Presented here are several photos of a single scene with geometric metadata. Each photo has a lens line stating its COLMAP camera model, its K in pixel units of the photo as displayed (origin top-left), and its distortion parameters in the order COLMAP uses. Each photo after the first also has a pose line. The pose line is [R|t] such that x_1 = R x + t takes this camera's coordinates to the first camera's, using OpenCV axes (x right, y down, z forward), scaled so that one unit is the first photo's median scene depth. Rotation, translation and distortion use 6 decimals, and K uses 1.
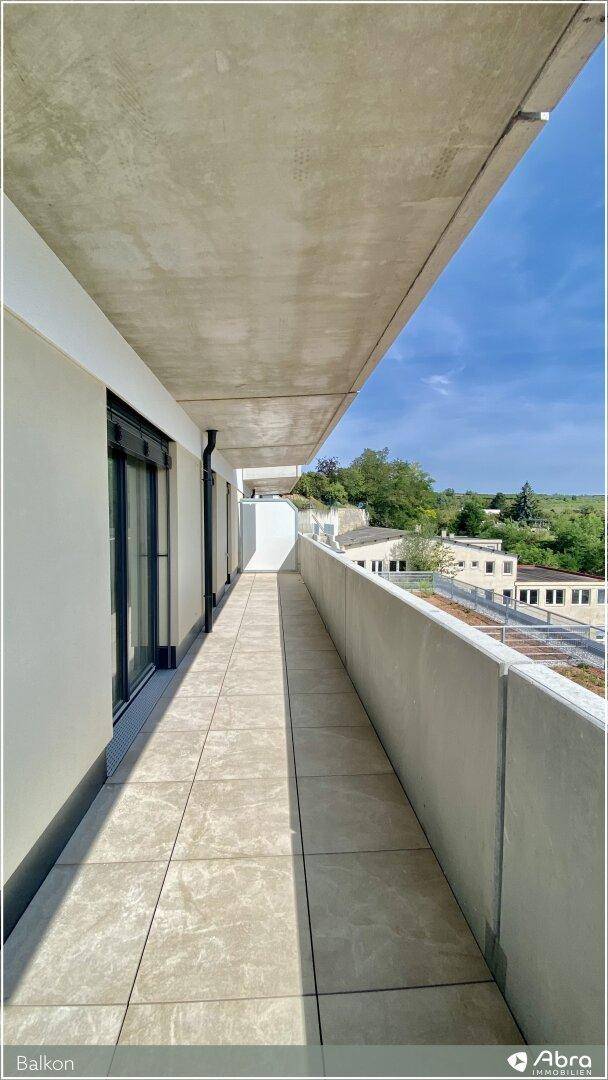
lens RADIAL K [[452.7, 0, 304.0], [0, 452.7, 540.0], [0, 0, 1]] dist [0.018495, -0.022741]
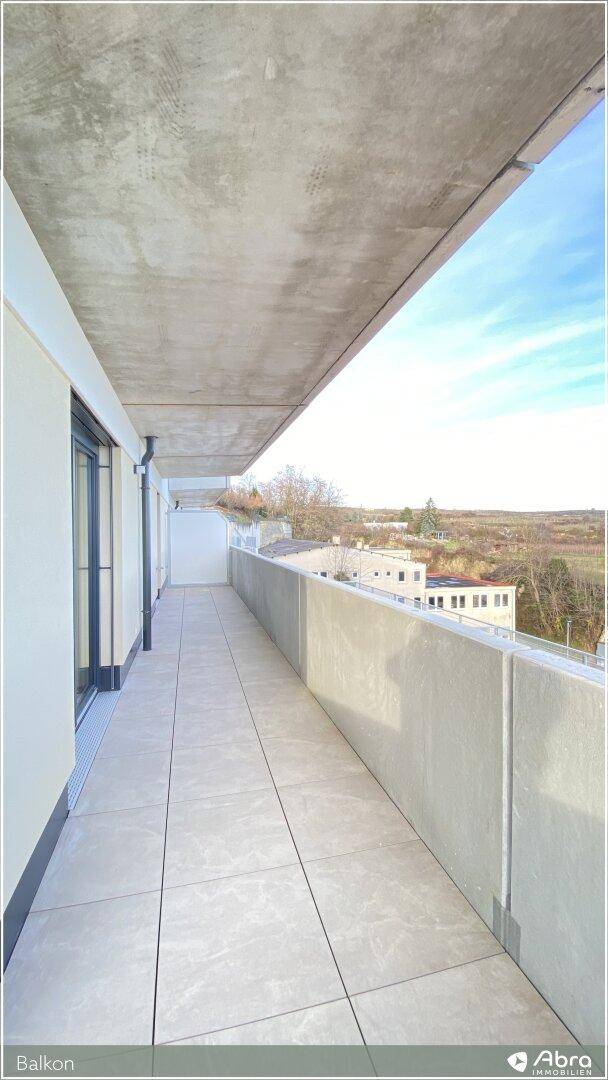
lens RADIAL K [[452.7, 0, 304.0], [0, 452.7, 540.0], [0, 0, 1]] dist [0.018495, -0.022741]
pose [[0.981251, -0.010493, 0.192447, -0.189080], [0.016375, 0.999445, -0.028997, 0.021683], [-0.192036, 0.031604, 0.980879, 0.008665]]
